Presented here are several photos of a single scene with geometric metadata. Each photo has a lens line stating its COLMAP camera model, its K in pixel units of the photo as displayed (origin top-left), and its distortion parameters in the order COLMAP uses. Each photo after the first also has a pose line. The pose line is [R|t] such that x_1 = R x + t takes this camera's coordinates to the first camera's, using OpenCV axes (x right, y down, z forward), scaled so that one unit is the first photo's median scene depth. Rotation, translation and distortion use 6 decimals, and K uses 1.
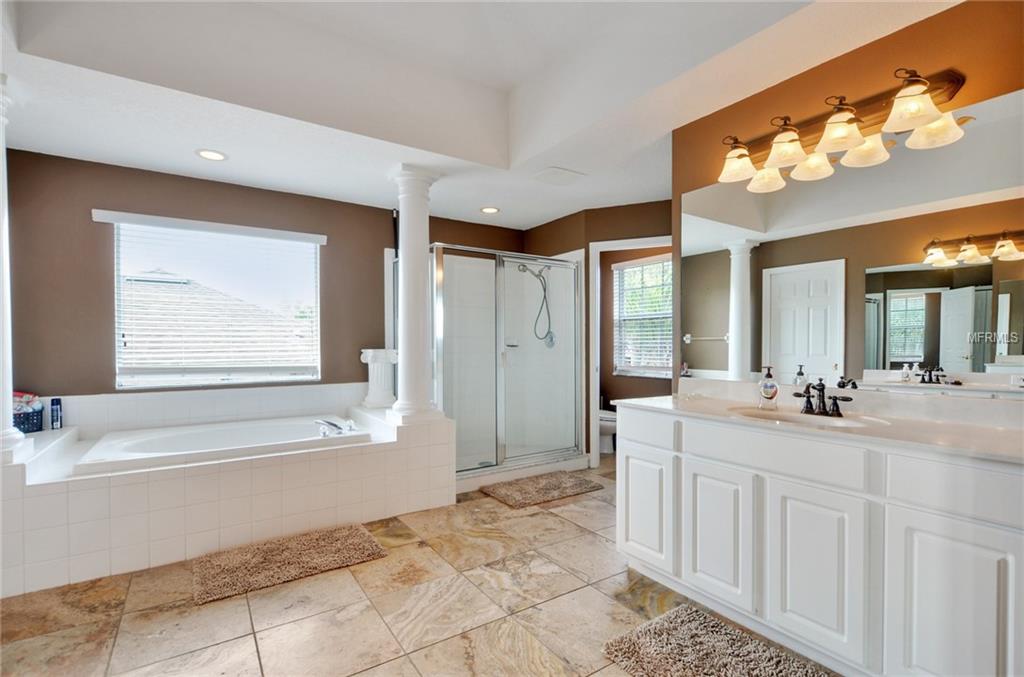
lens RADIAL K [[470.1, 0, 512.0], [0, 470.1, 338.5], [0, 0, 1]] dist [-0.000118, -0.000752]
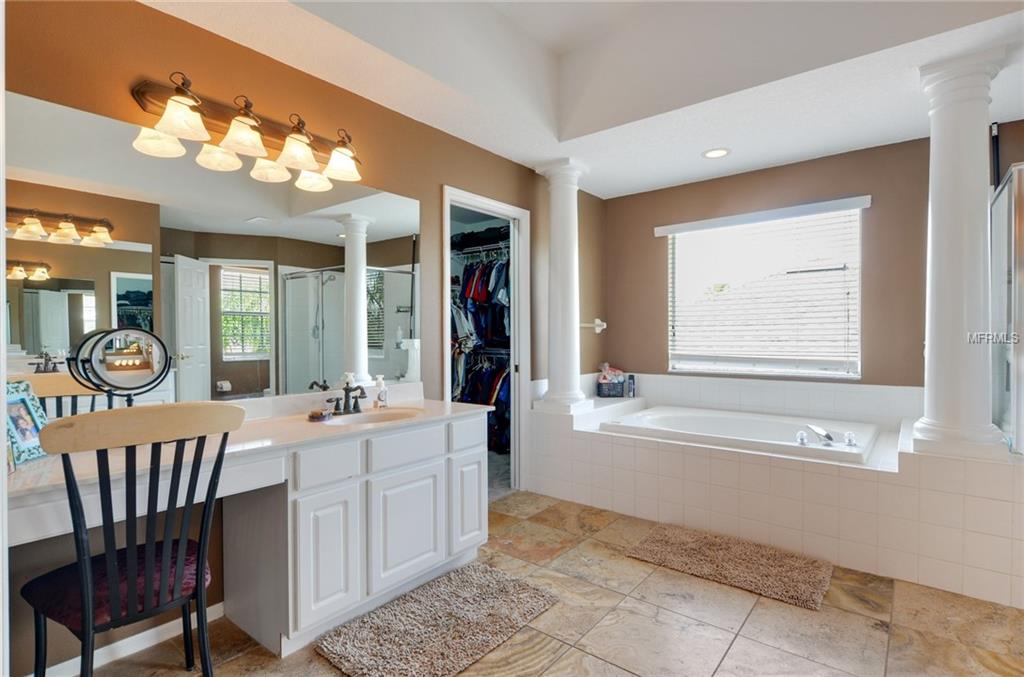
lens RADIAL K [[507.4, 0, 510.8], [0, 507.4, 329.7], [0, 0, 1]] dist [-0.000057, -0.001308]
pose [[0.296700, -0.010049, -0.954918, 0.340641], [0.015079, 0.999869, -0.005837, 0.001778], [0.954852, -0.012667, 0.296813, 0.256640]]
